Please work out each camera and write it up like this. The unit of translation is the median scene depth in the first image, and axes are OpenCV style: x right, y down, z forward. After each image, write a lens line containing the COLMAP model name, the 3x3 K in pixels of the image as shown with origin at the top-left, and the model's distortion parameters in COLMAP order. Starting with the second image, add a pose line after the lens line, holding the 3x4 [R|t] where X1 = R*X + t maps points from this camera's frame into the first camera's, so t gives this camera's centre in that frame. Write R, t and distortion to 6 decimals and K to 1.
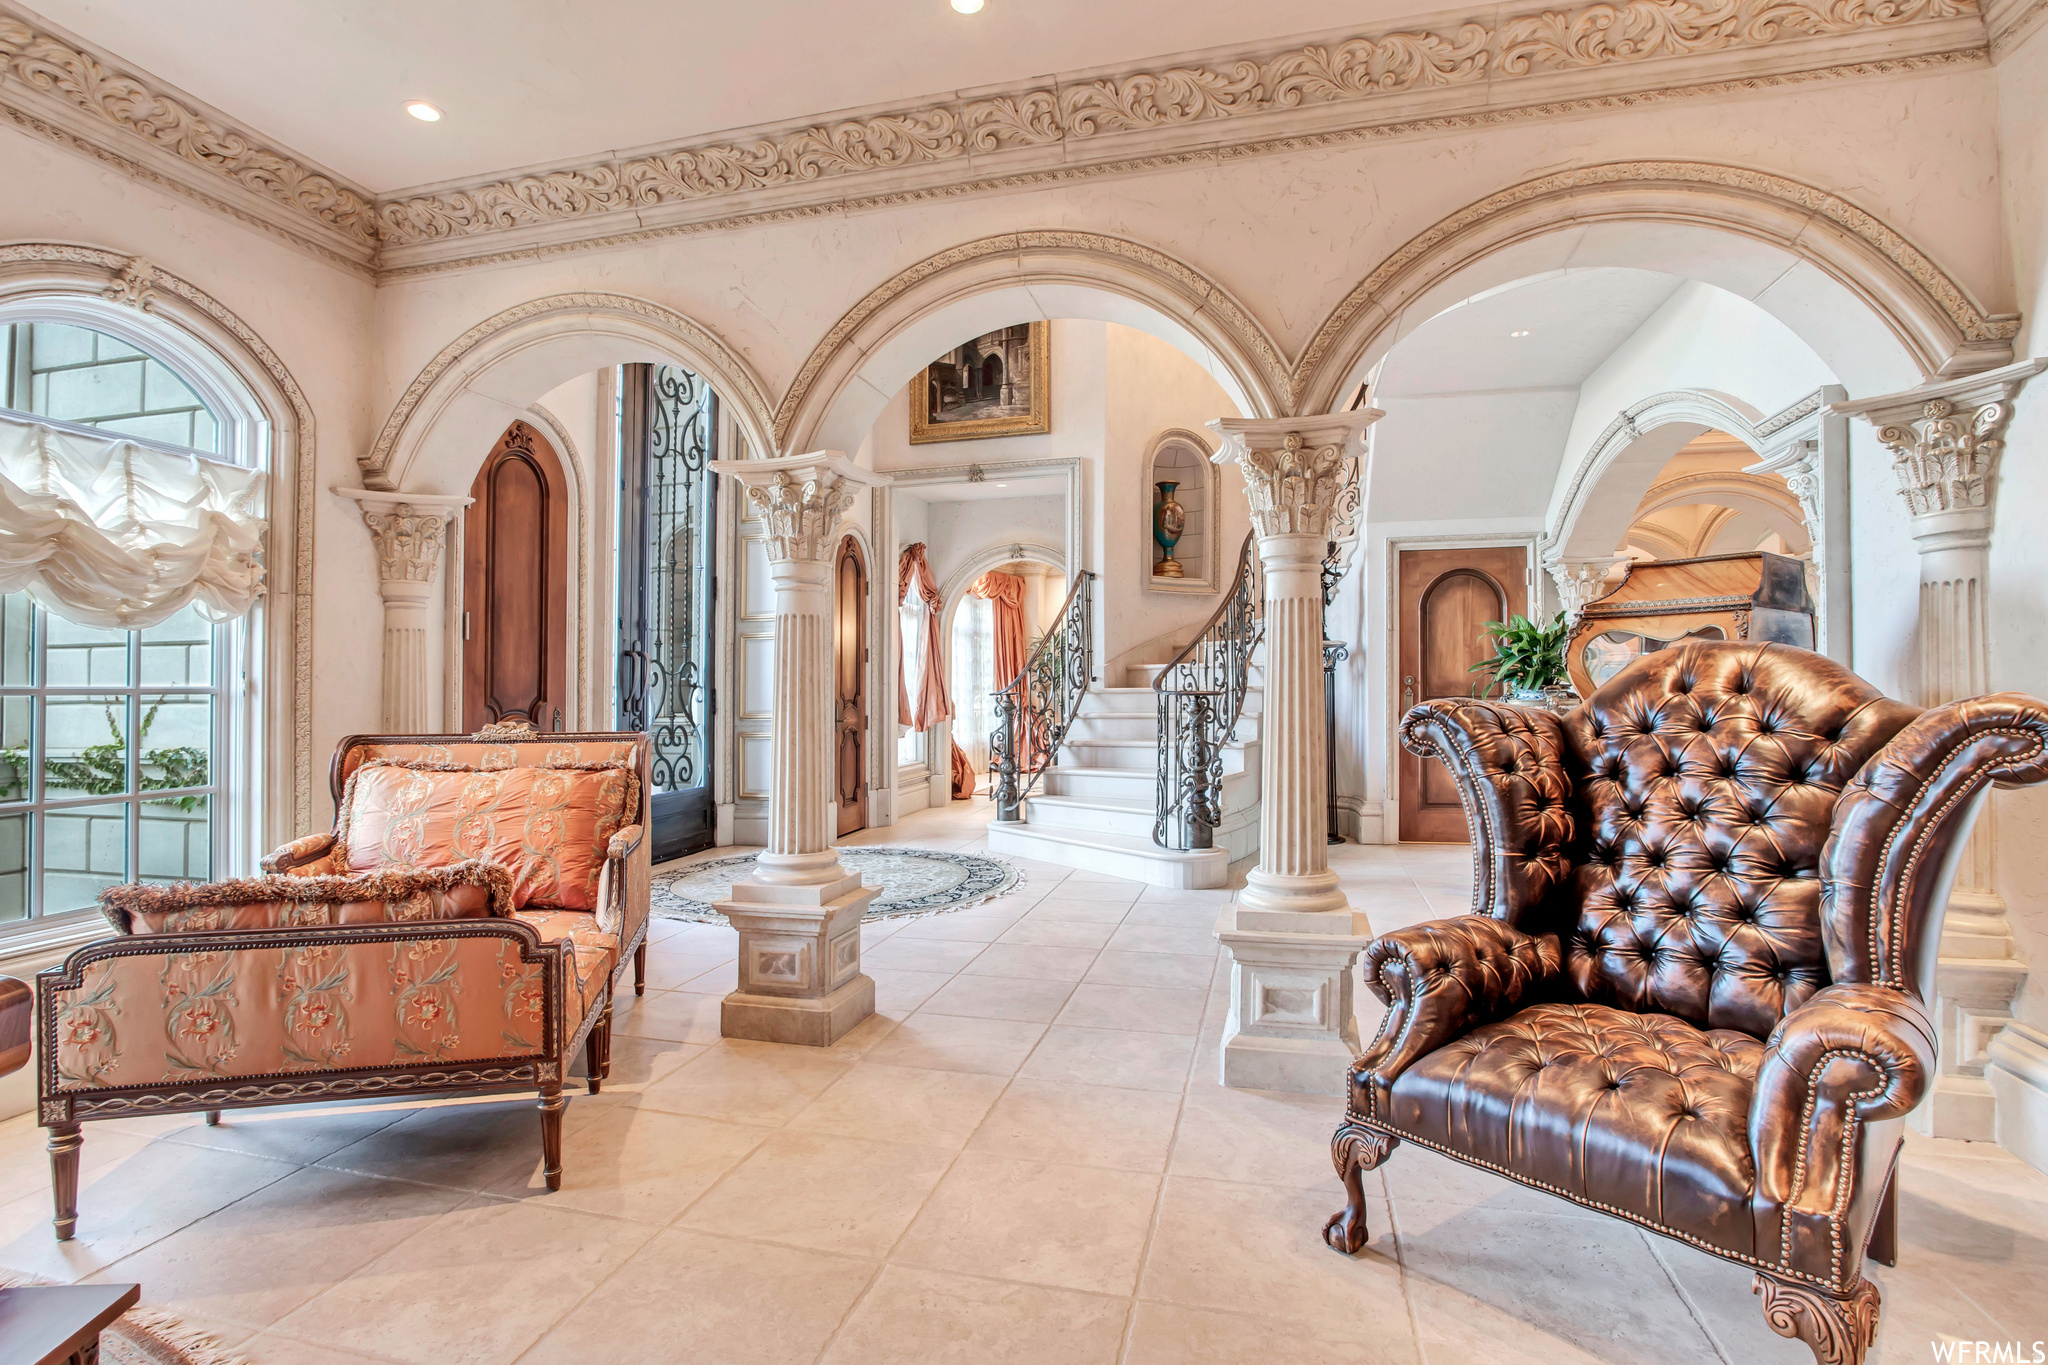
lens RADIAL K [[984.1, 0, 1018.4], [0, 984.1, 676.1], [0, 0, 1]] dist [-0.007053, 0.004989]
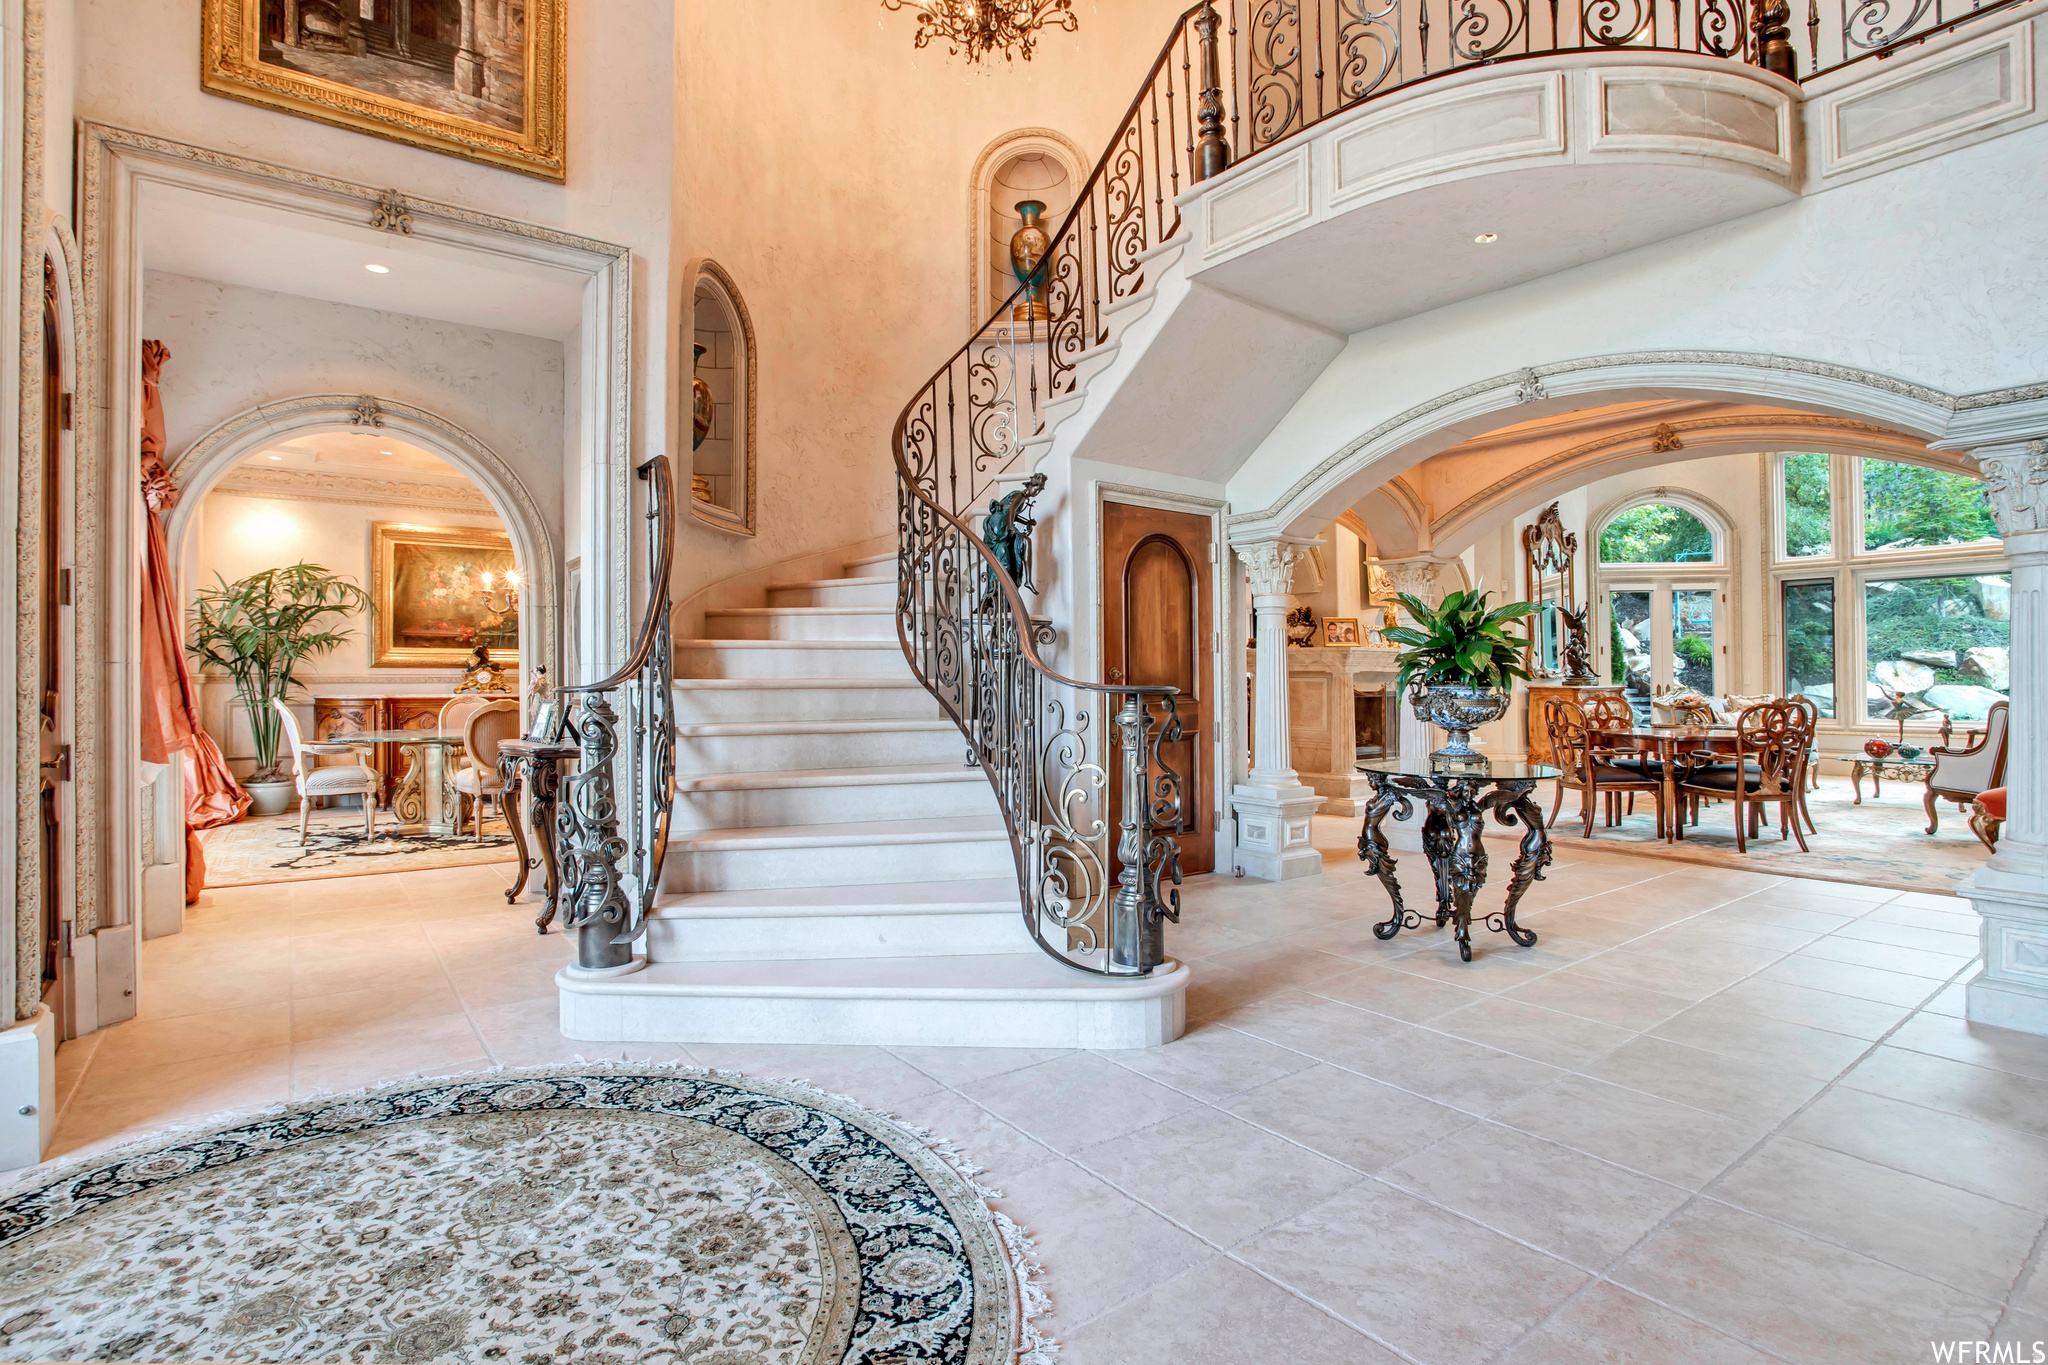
lens RADIAL K [[998.9, 0, 1026.2], [0, 998.9, 675.8], [0, 0, 1]] dist [-0.029250, 0.005511]
pose [[0.629254, 0.008492, 0.777153, -0.212595], [-0.020436, 0.999775, 0.005623, 0.003675], [-0.776931, -0.019420, 0.629286, 0.474044]]
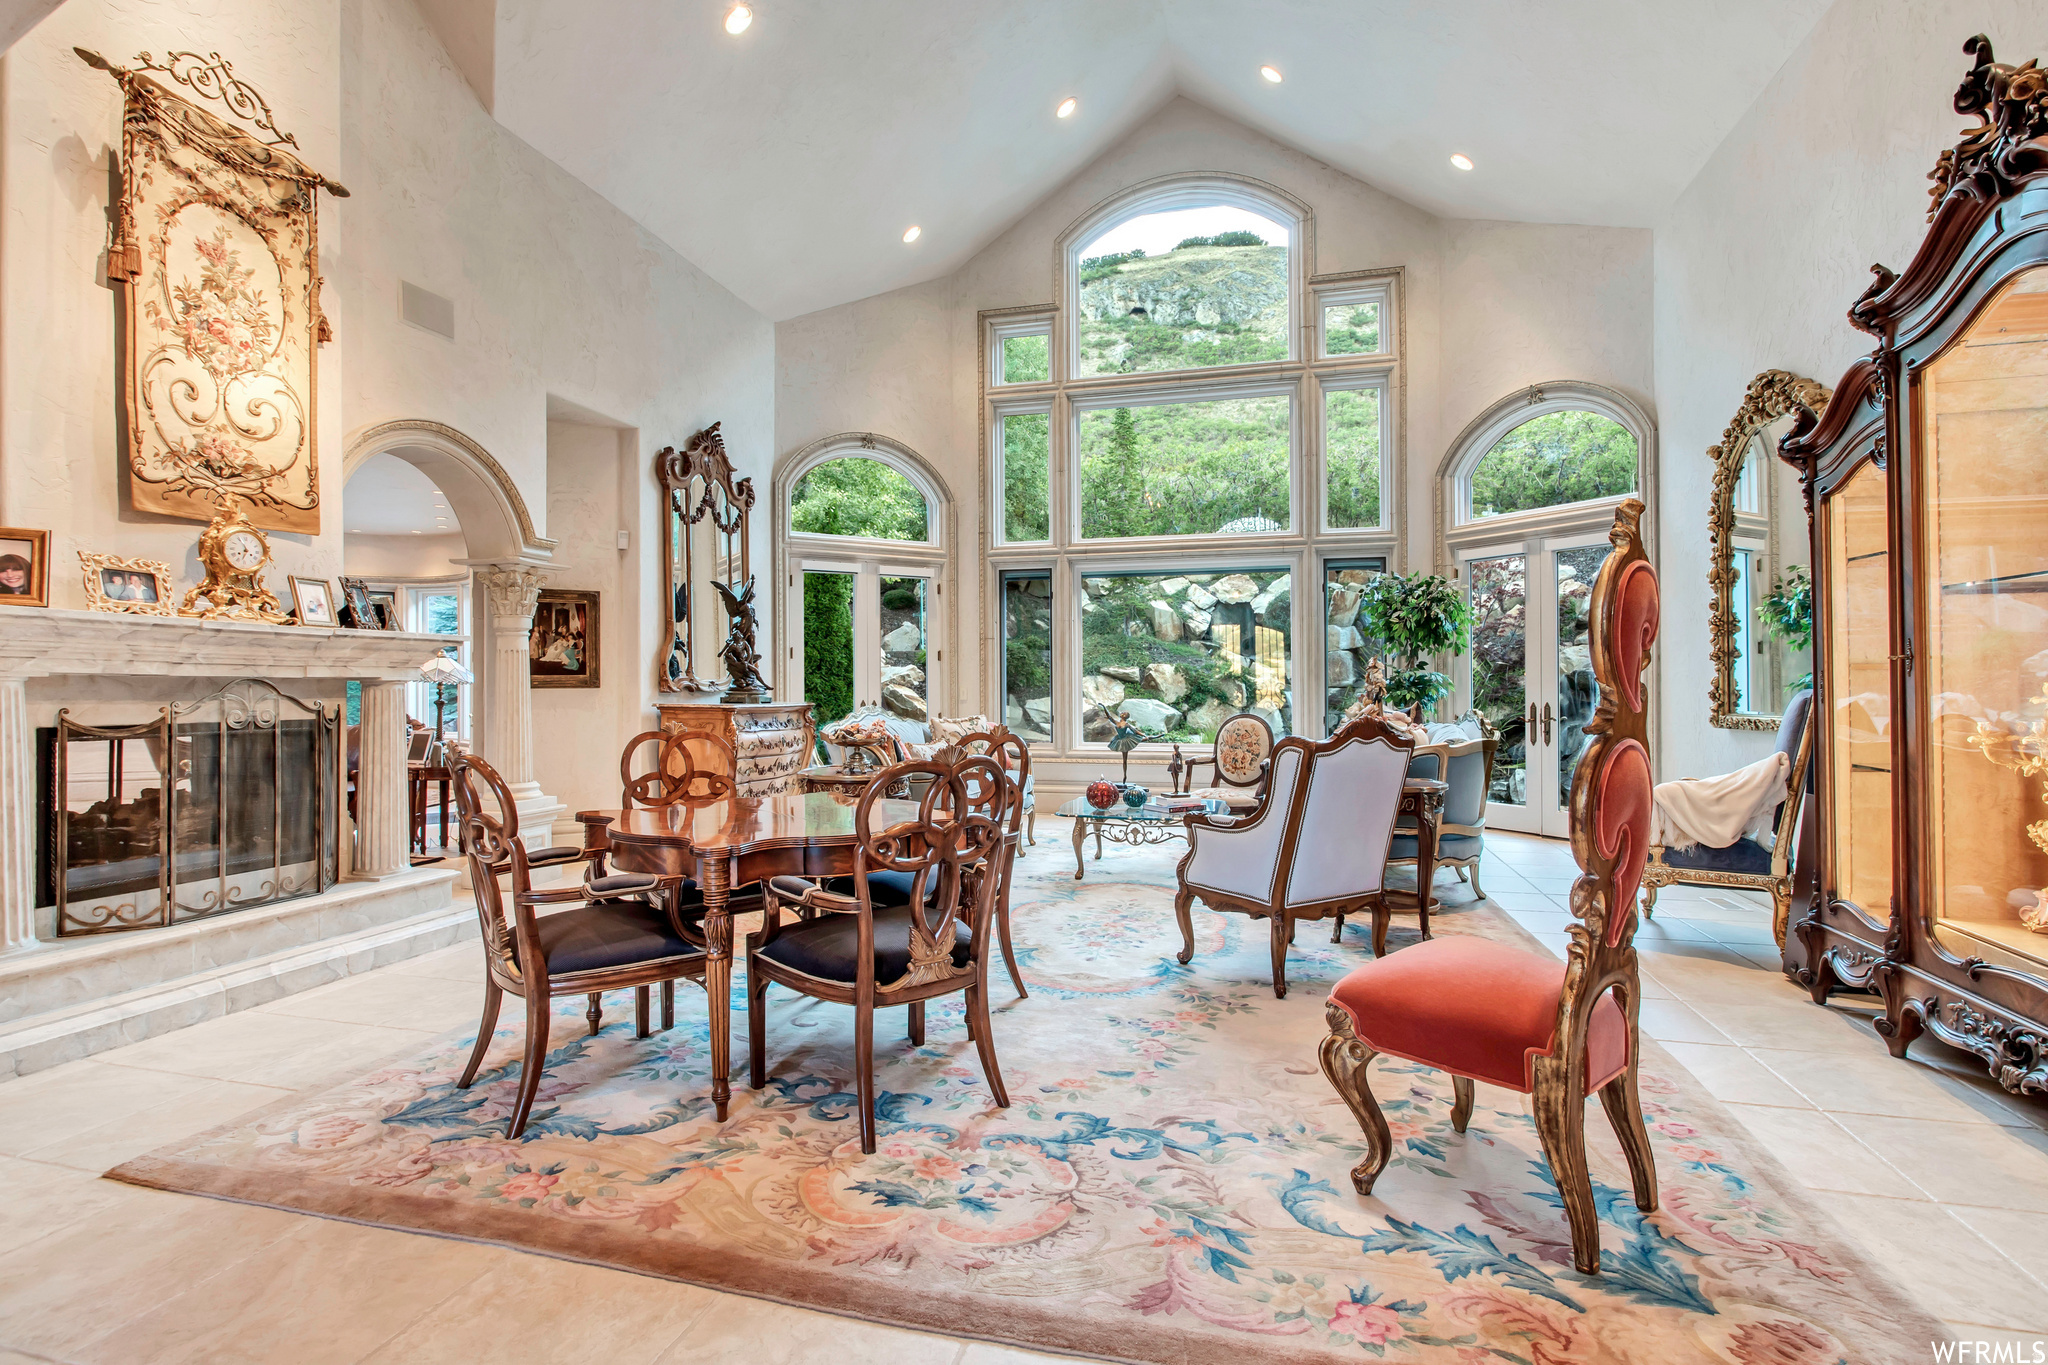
lens RADIAL K [[967.2, 0, 1015.6], [0, 967.2, 683.3], [0, 0, 1]] dist [0.028496, -0.011244]
pose [[0.026506, 0.014486, 0.999544, 0.471728], [-0.025562, 0.999578, -0.013809, -0.002789], [-0.999322, -0.025185, 0.026865, 0.470615]]
